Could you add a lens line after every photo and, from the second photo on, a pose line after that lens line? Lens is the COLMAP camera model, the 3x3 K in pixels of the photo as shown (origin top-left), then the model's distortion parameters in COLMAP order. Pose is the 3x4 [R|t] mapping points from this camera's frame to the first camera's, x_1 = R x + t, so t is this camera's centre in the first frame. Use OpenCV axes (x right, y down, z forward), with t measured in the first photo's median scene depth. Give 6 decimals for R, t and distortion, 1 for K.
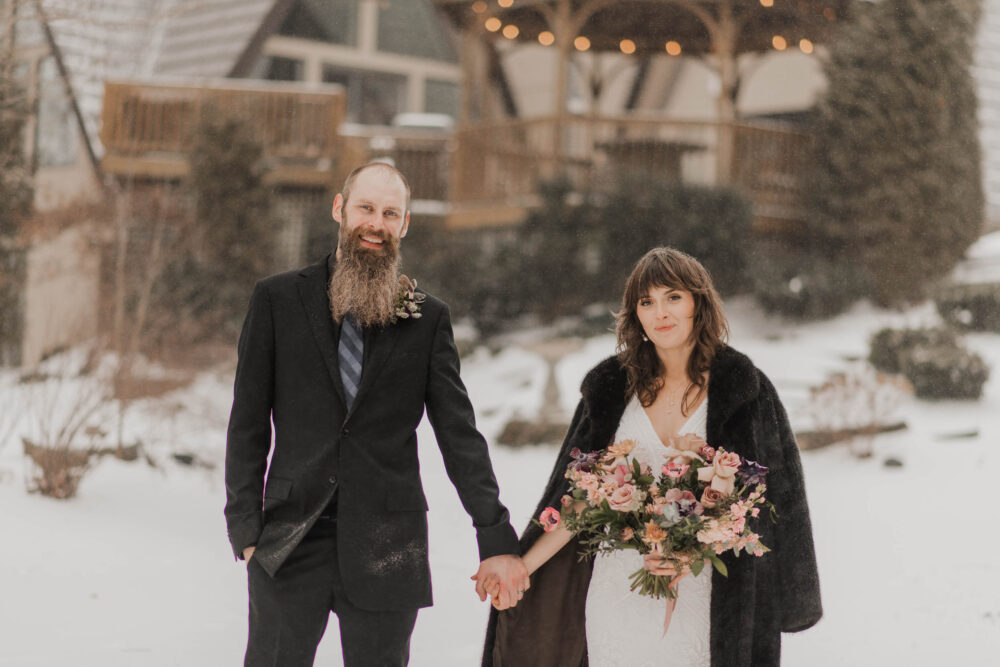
lens RADIAL K [[2473.7, 0, 500.0], [0, 2473.7, 333.5], [0, 0, 1]] dist [0.031962, -0.327048]
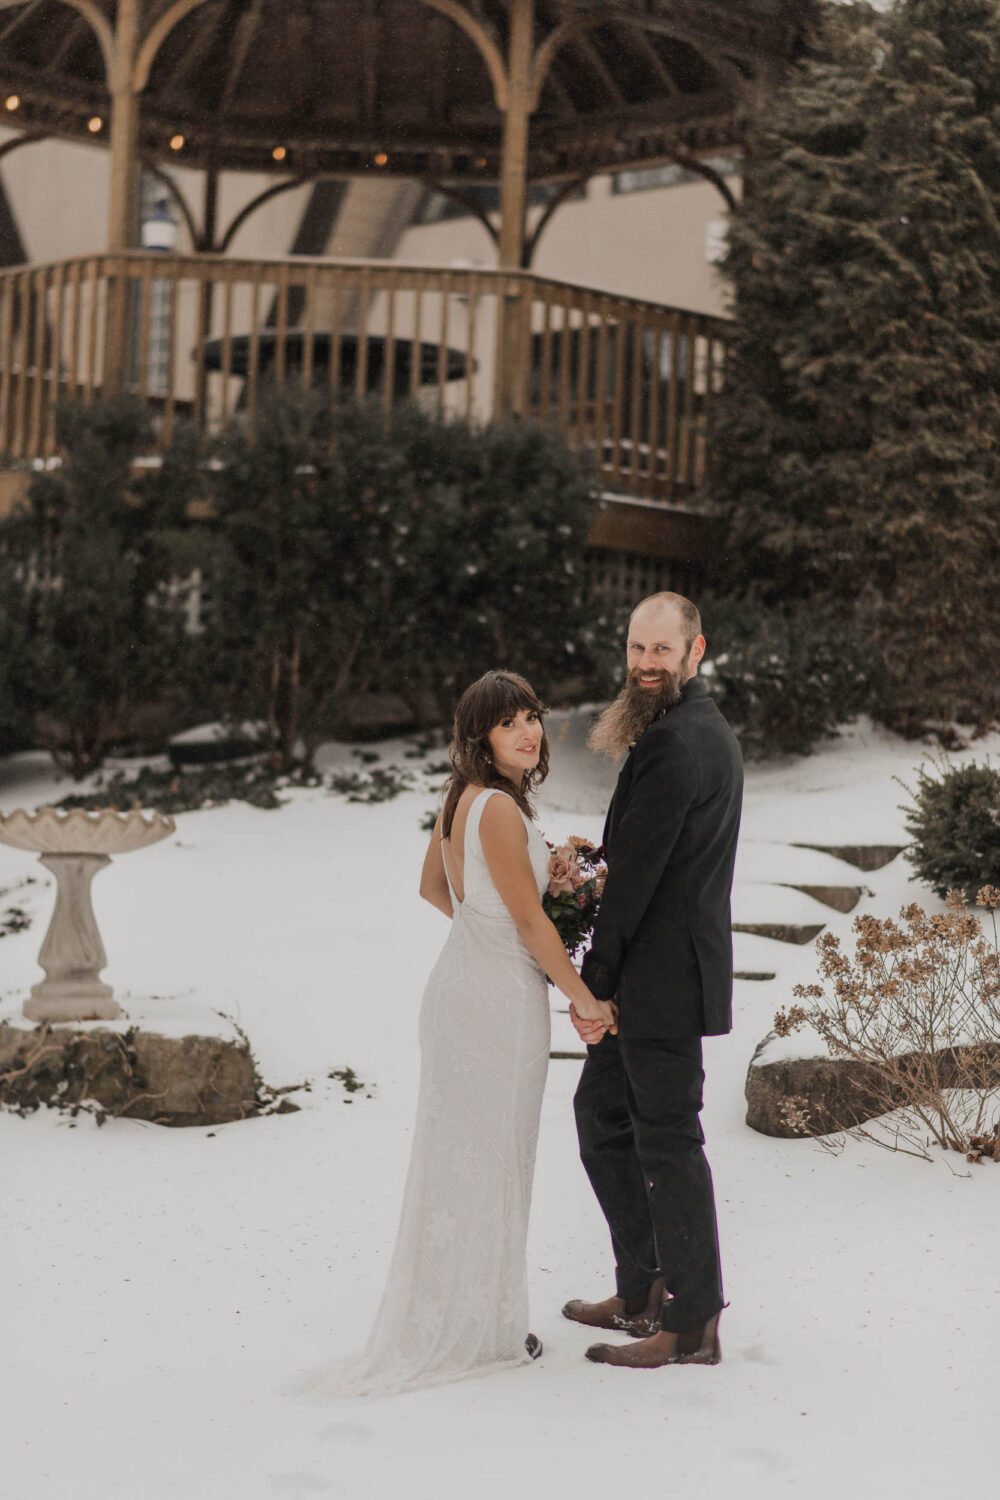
lens RADIAL K [[3710.5, 0, 500.0], [0, 3710.5, 750.0], [0, 0, 1]] dist [0.031962, -0.327048]
pose [[0.993423, 0.004315, 0.114417, 0.017571], [-0.002343, 0.999846, -0.017366, 0.003678], [-0.114474, 0.016984, 0.993281, 0.399797]]
